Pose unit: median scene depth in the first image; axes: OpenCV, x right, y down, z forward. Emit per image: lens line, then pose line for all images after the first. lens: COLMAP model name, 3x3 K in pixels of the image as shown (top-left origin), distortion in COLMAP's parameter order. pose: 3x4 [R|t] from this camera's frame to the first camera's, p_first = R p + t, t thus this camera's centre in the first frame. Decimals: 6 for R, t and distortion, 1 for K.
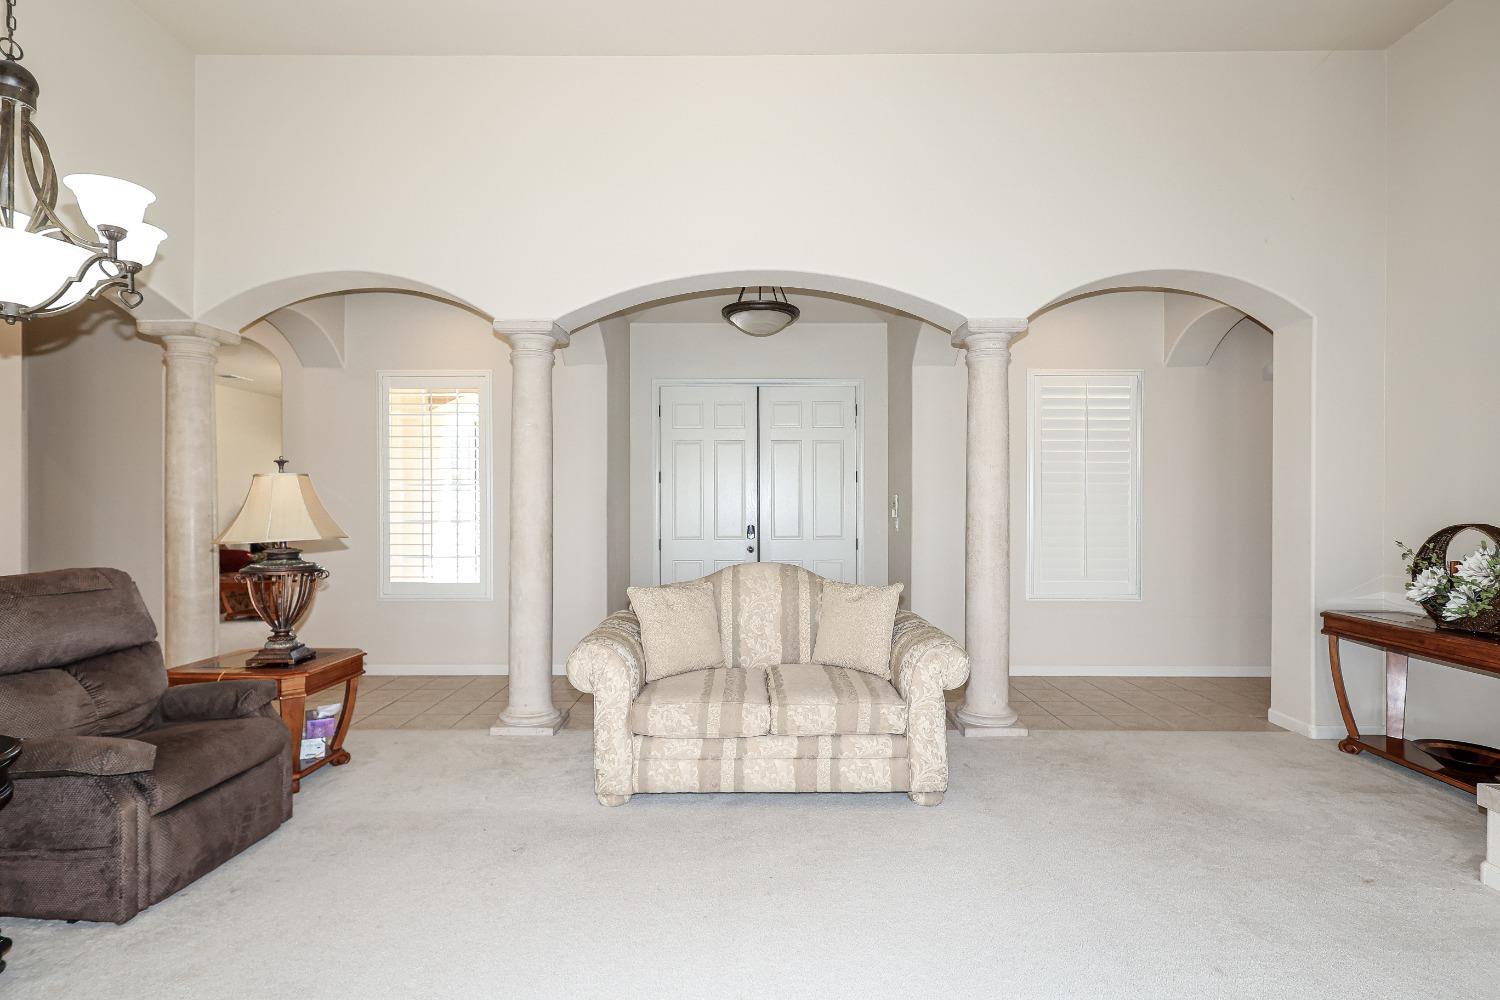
lens RADIAL K [[708.9, 0, 746.9], [0, 708.9, 502.1], [0, 0, 1]] dist [0.001503, 0.001530]
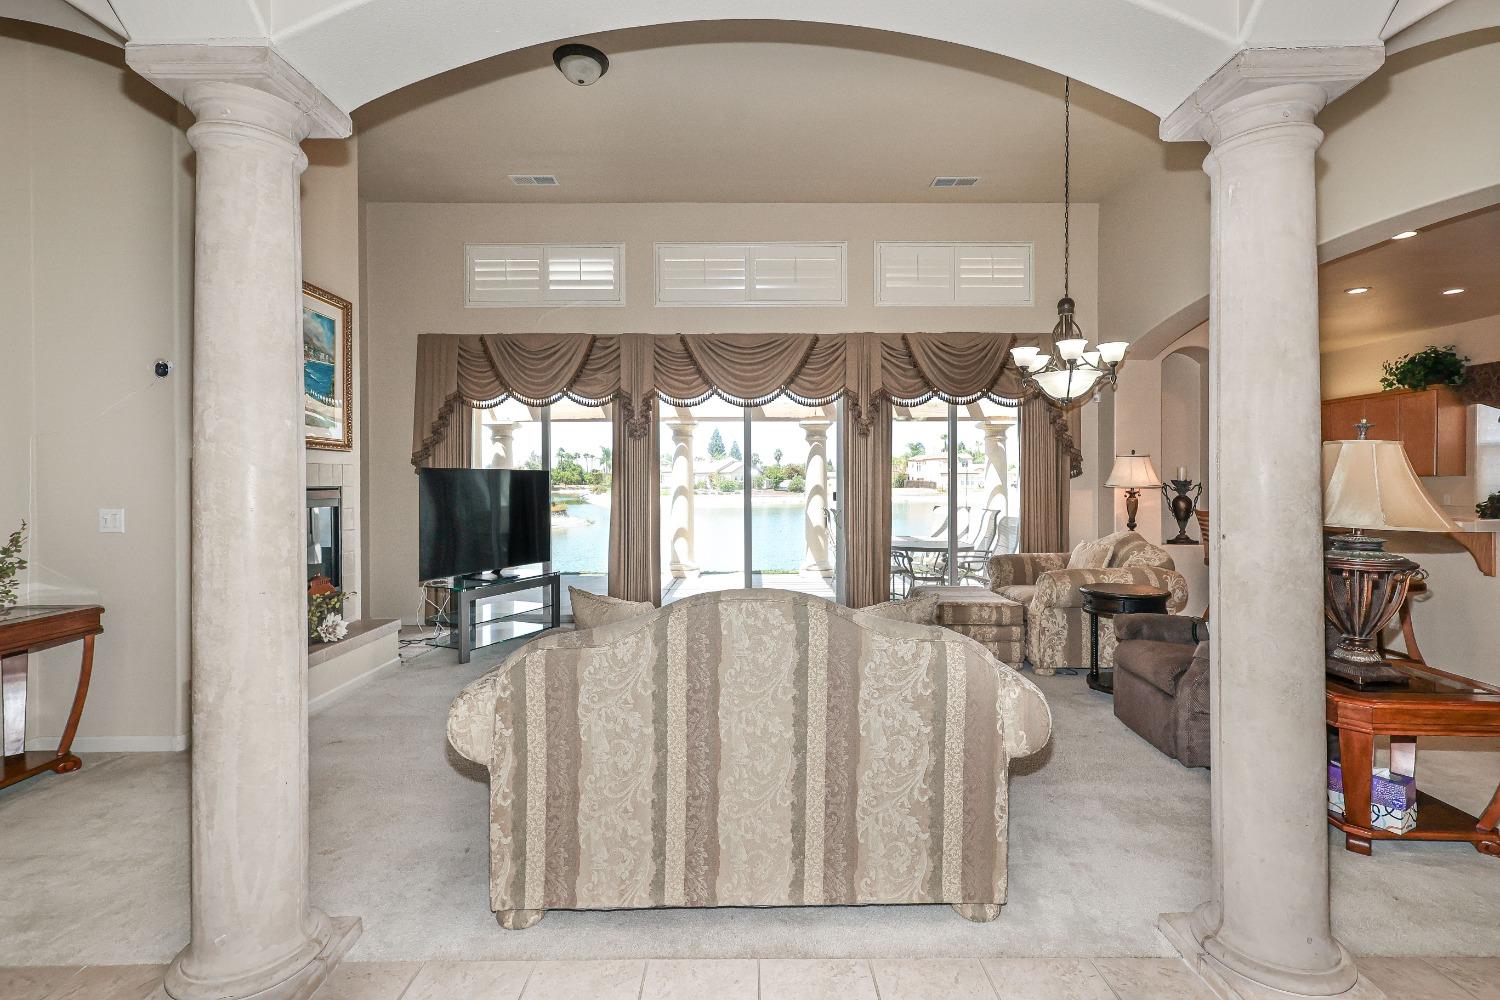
lens RADIAL K [[708.9, 0, 743.4], [0, 708.9, 488.3], [0, 0, 1]] dist [0.001503, 0.001530]
pose [[-0.999987, 0.000457, -0.005134, 0.040193], [0.000420, 0.999973, 0.007327, 0.002804], [0.005137, 0.007325, -0.999960, 1.820530]]
